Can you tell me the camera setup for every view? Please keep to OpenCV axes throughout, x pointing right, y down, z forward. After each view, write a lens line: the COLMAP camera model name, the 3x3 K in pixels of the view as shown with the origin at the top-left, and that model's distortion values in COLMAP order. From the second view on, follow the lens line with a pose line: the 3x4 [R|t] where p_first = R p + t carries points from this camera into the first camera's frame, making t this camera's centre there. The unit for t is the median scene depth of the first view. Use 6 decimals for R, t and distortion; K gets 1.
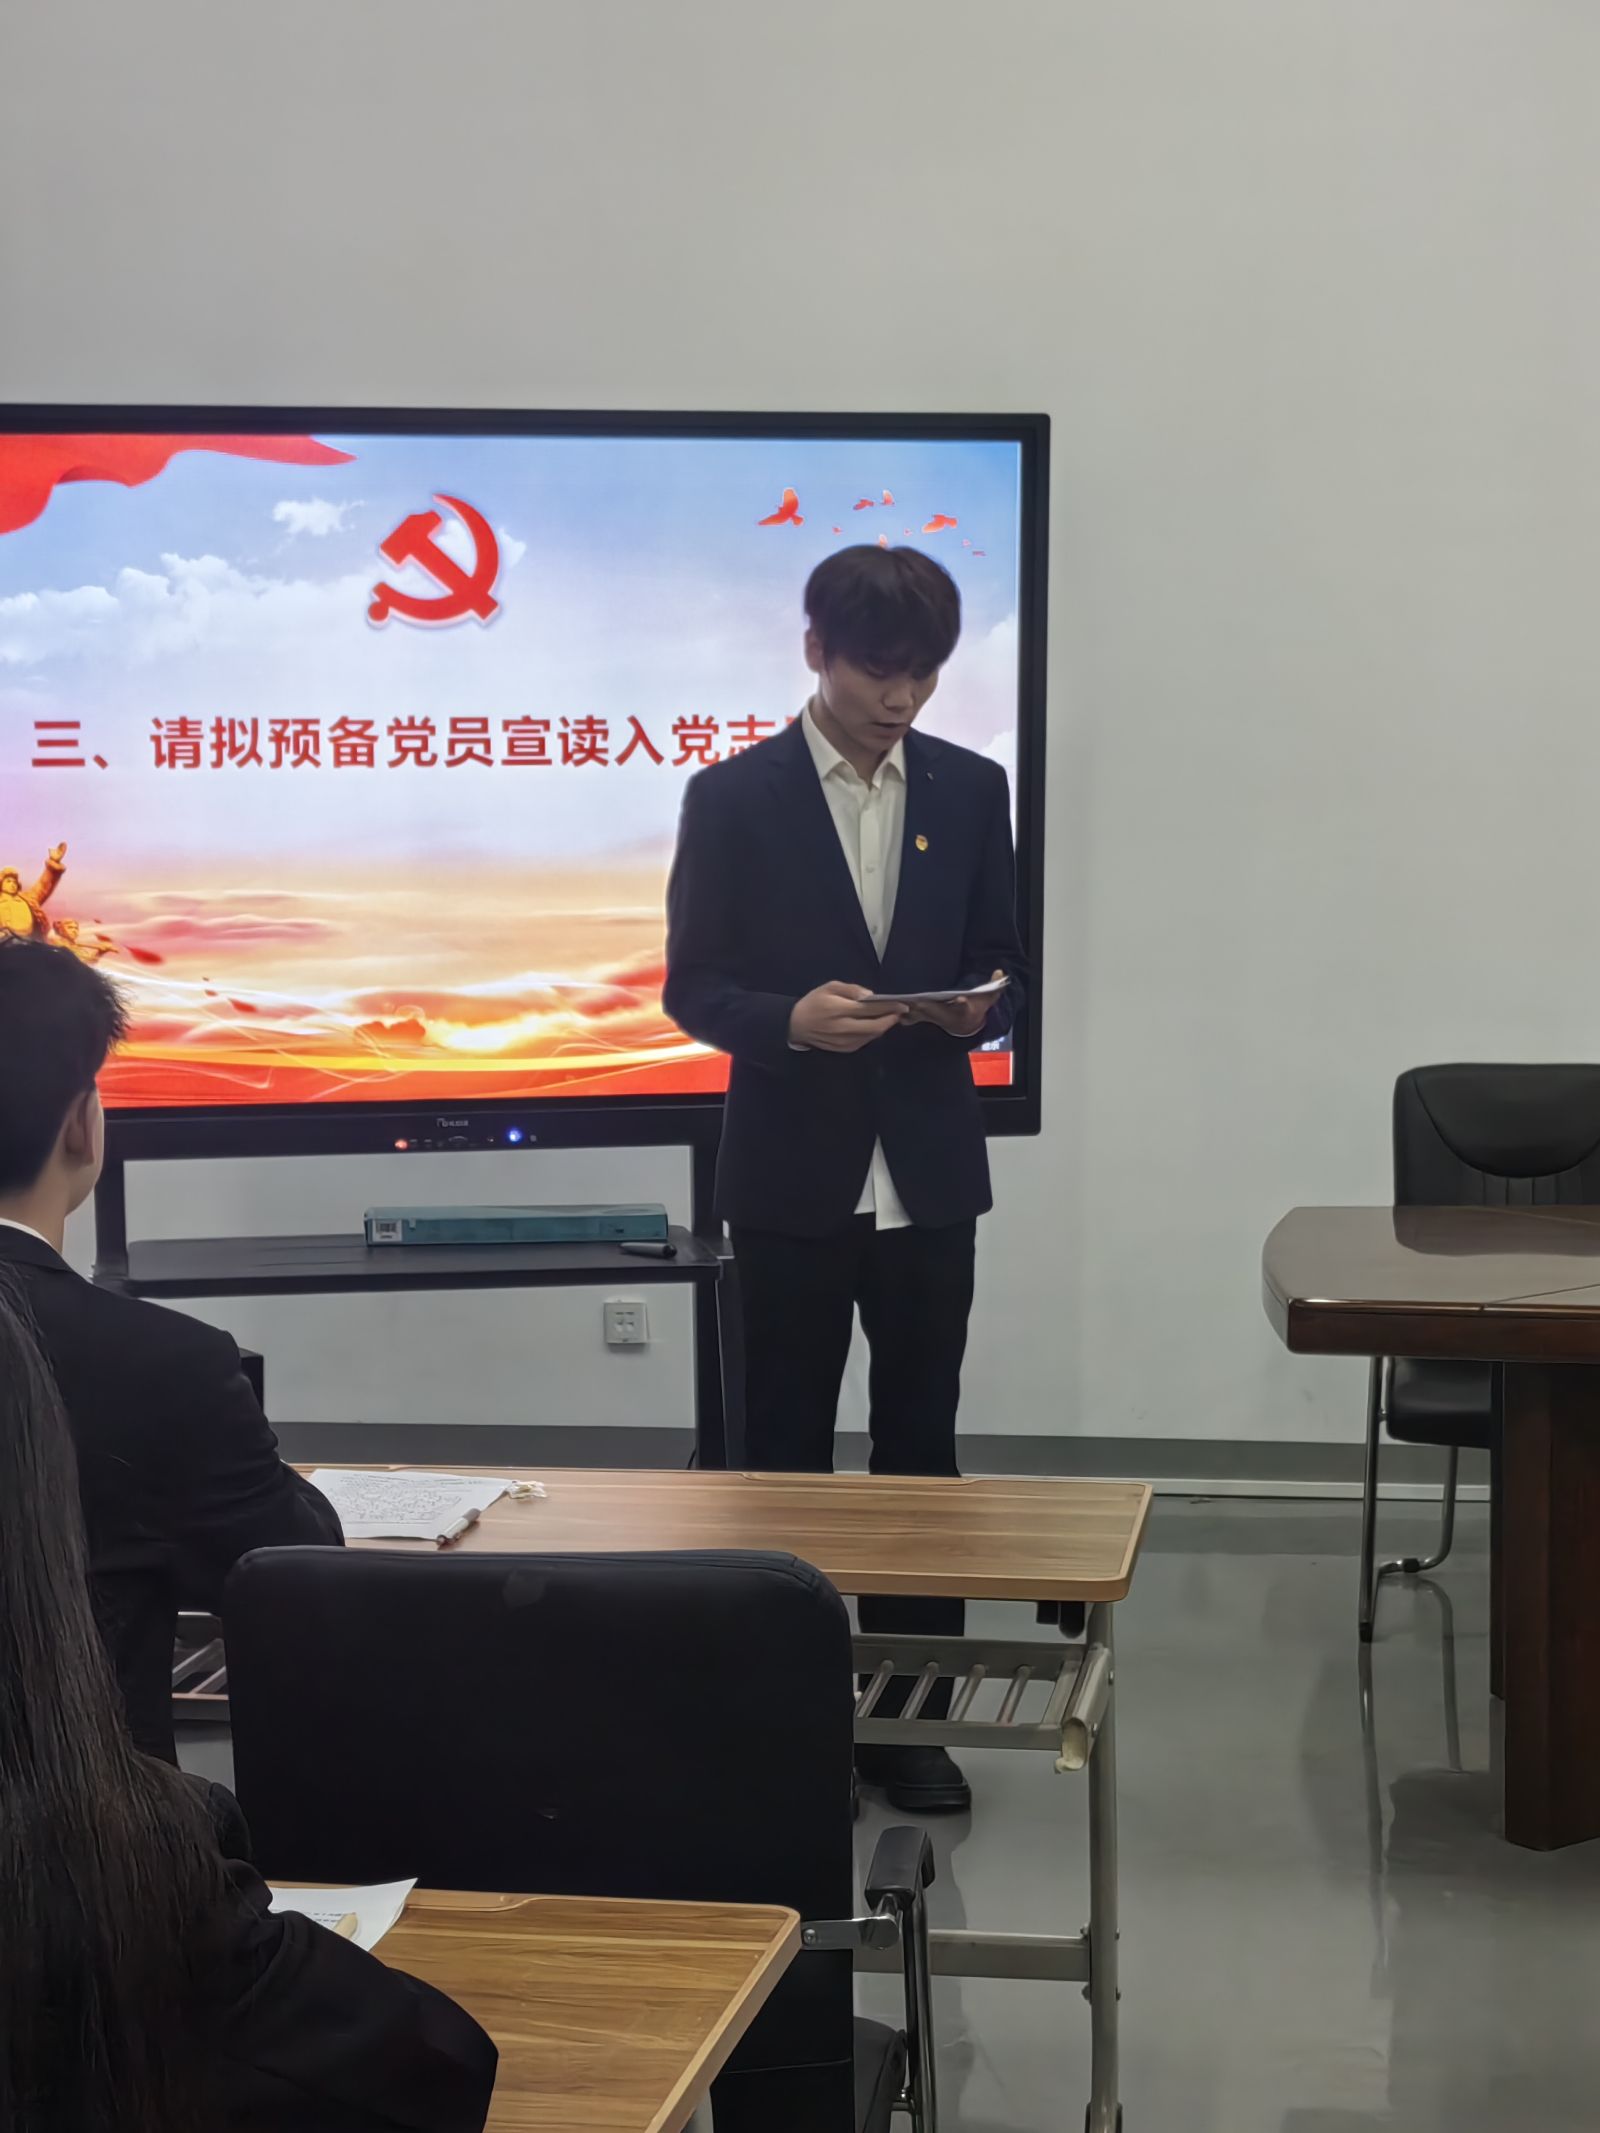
lens RADIAL K [[3295.1, 0, 818.7], [0, 3295.1, 1071.1], [0, 0, 1]] dist [0.092627, 0.000000]
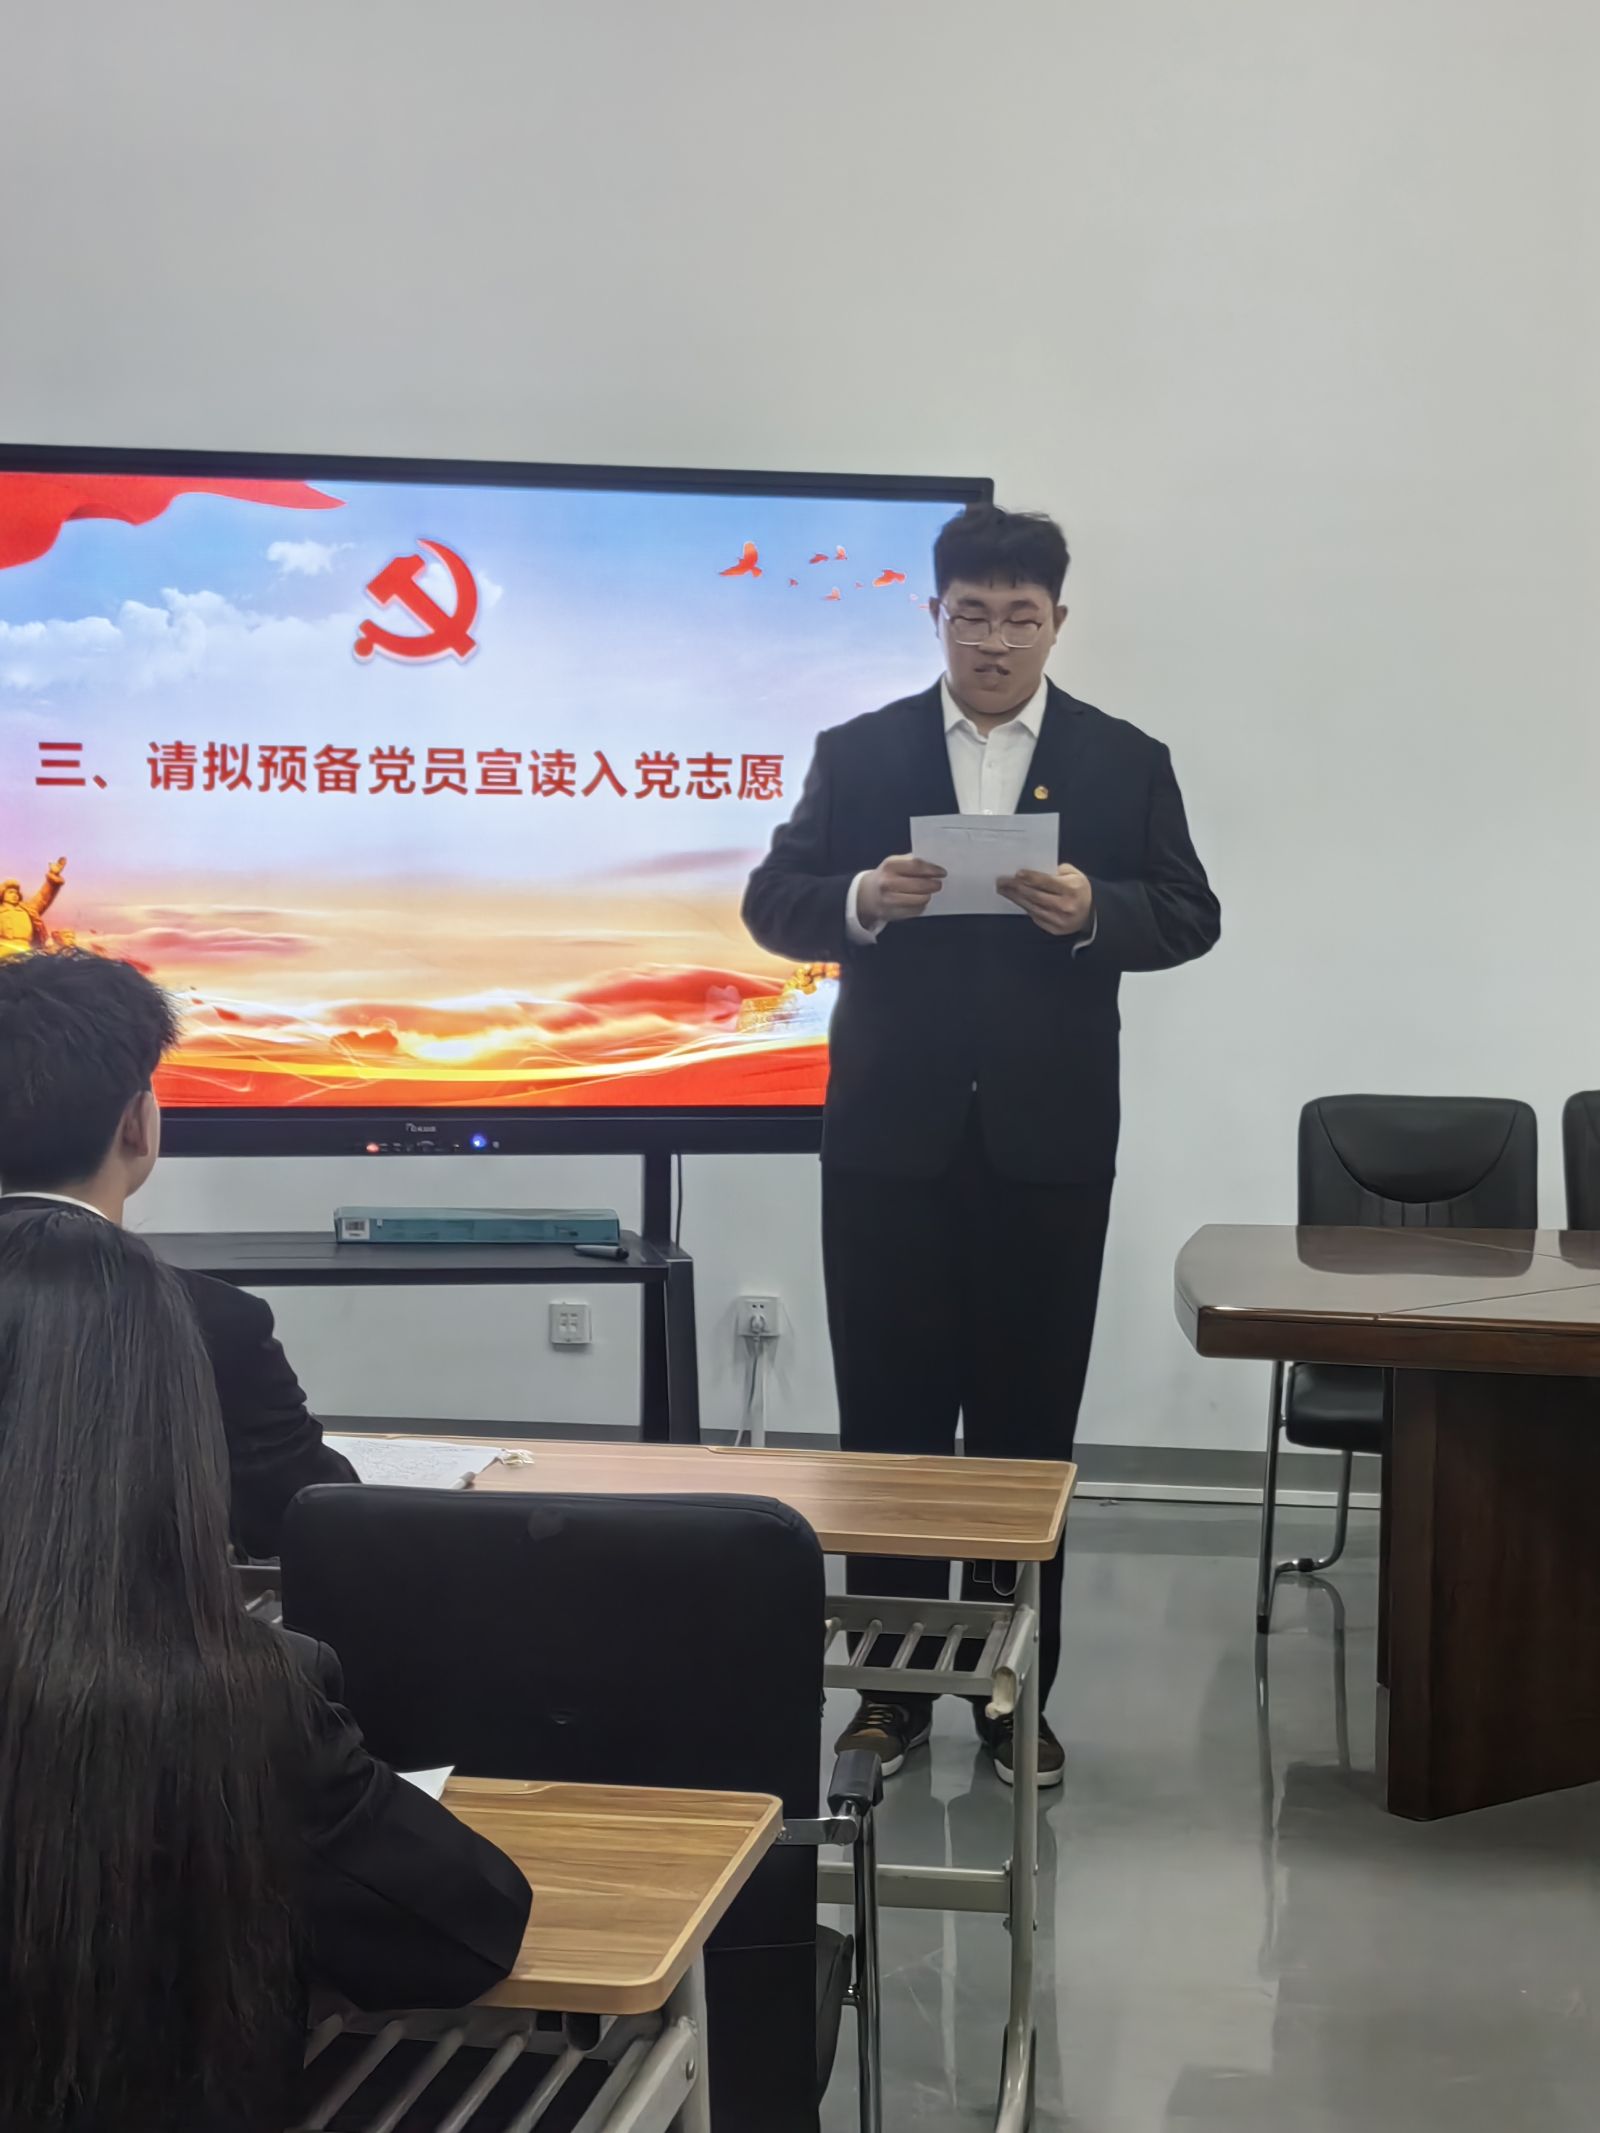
lens RADIAL K [[3295.1, 0, 793.2], [0, 3295.1, 1078.5], [0, 0, 1]] dist [0.092627, 0.000000]
pose [[0.999537, 0.023881, 0.018862, -0.011385], [-0.023825, 0.999711, -0.003149, 0.000189], [-0.018931, 0.002698, 0.999817, -0.068828]]
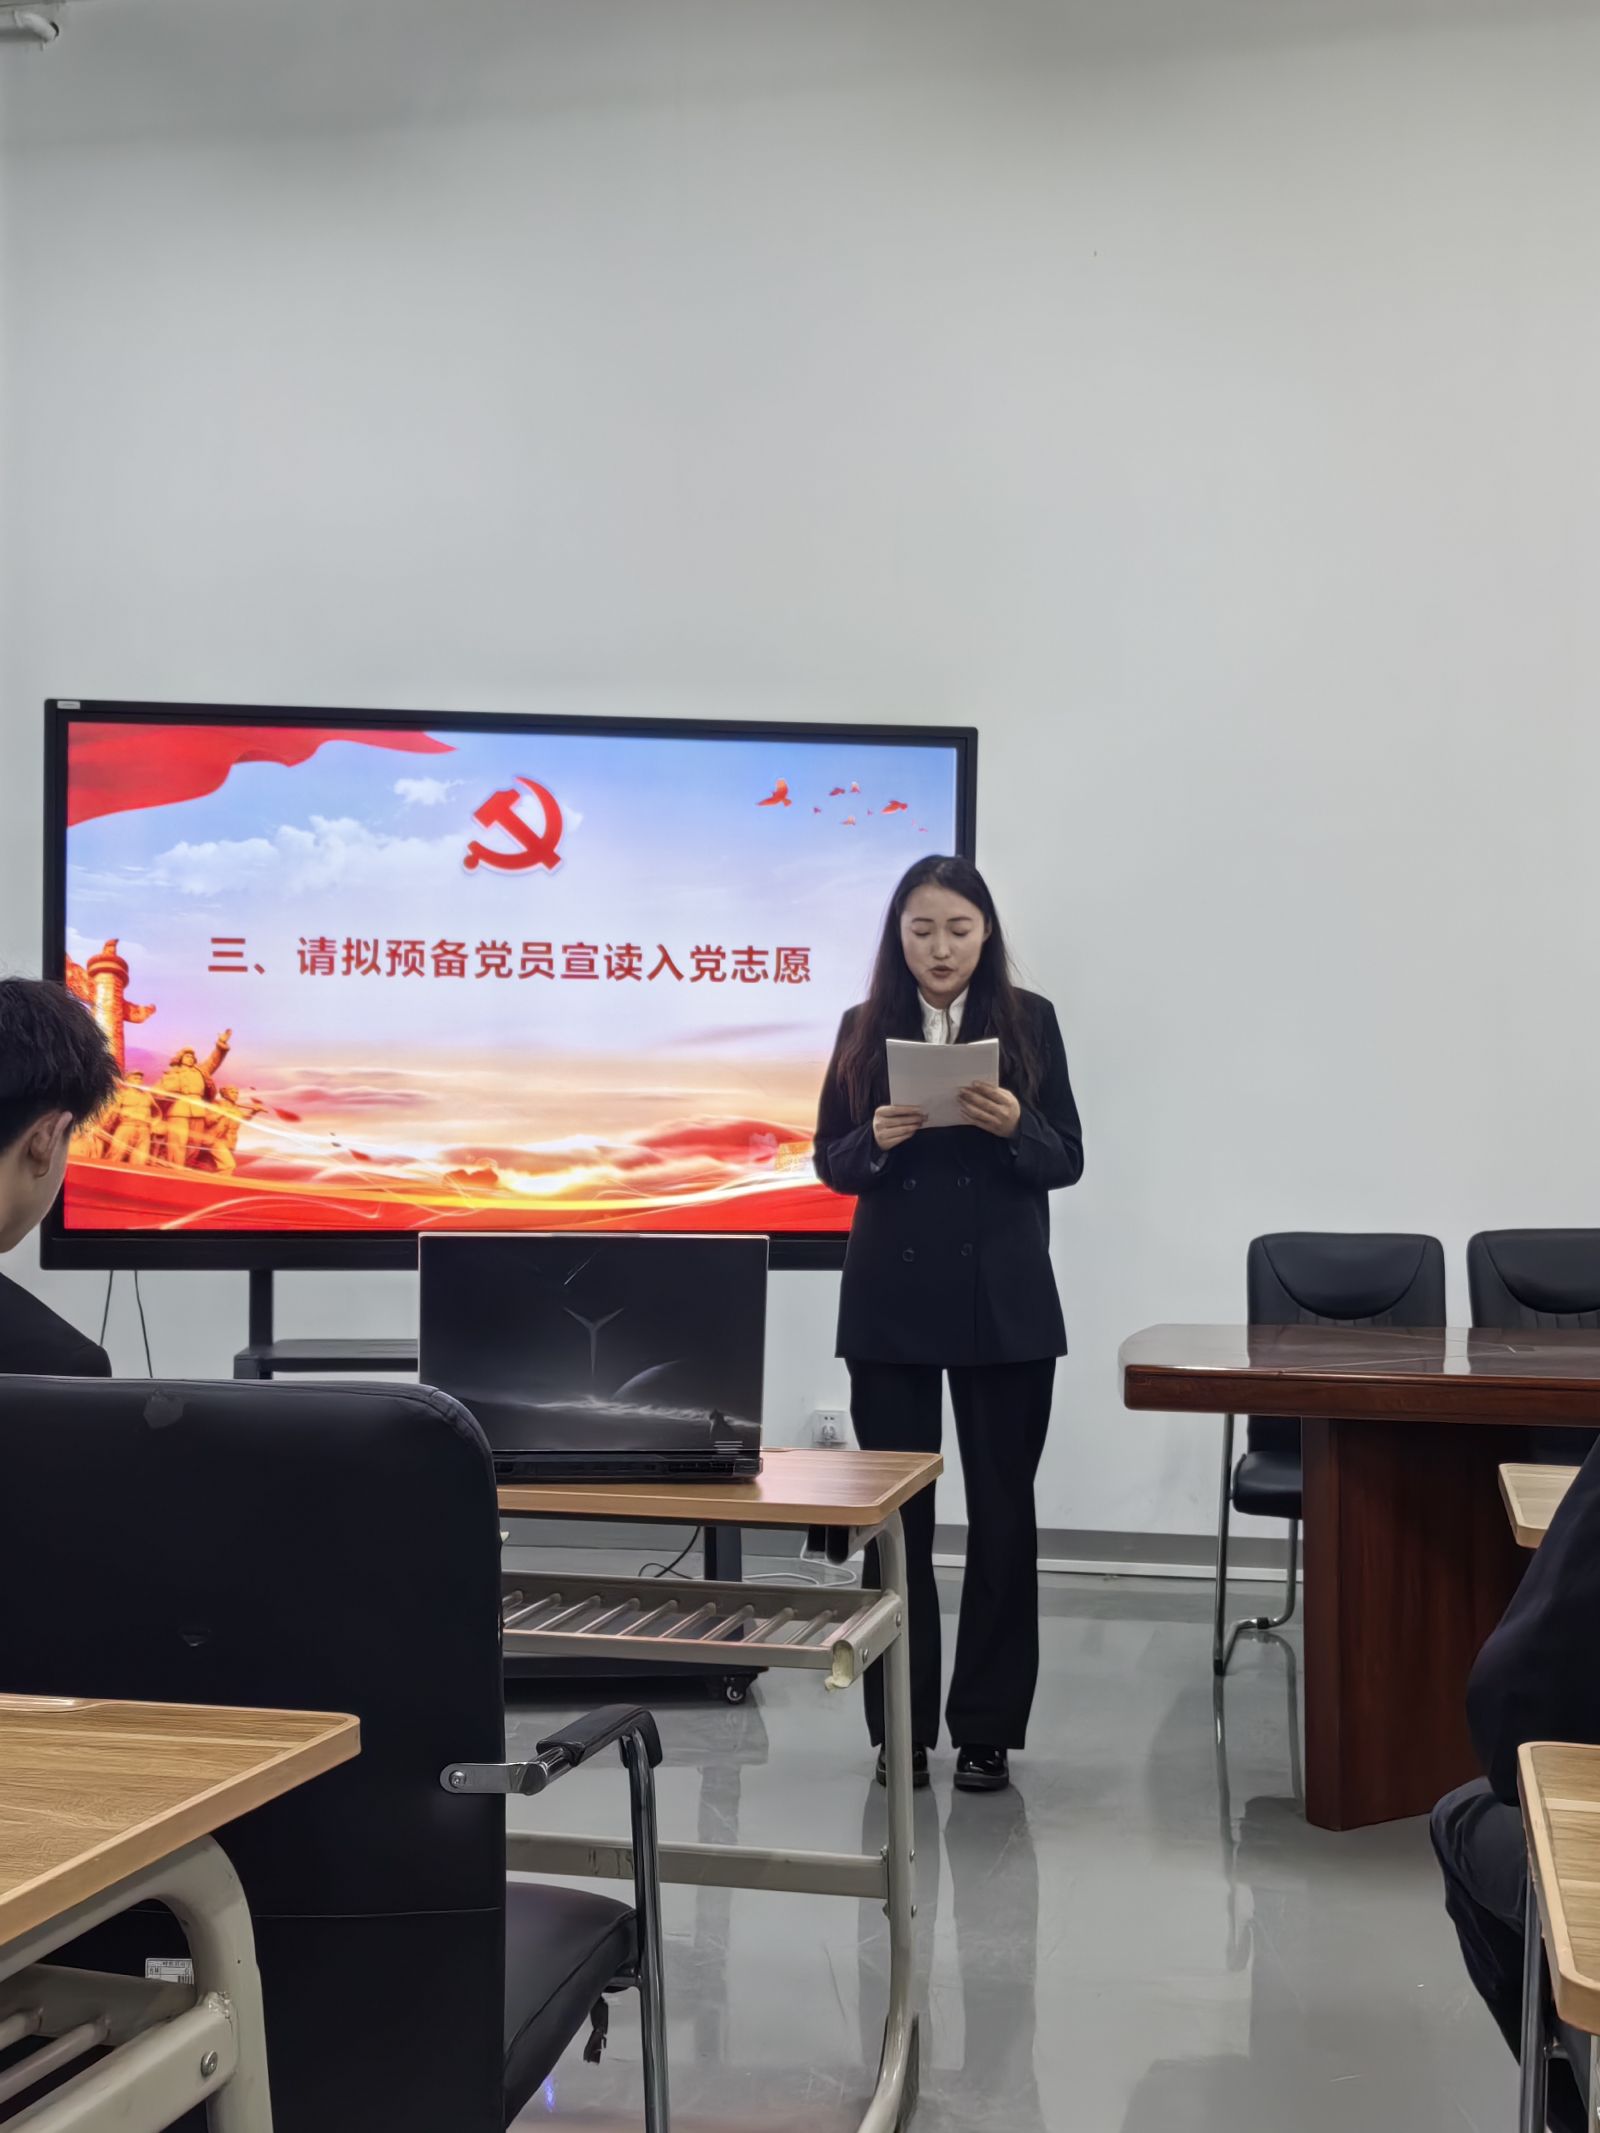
lens RADIAL K [[2149.2, 0, 823.5], [0, 2149.2, 1091.9], [0, 0, 1]] dist [0.035281, 0.000000]
pose [[0.998263, 0.013172, -0.057417, 0.060793], [-0.020090, 0.992372, -0.121635, 0.056679], [0.055376, 0.122577, 0.990913, 0.153010]]
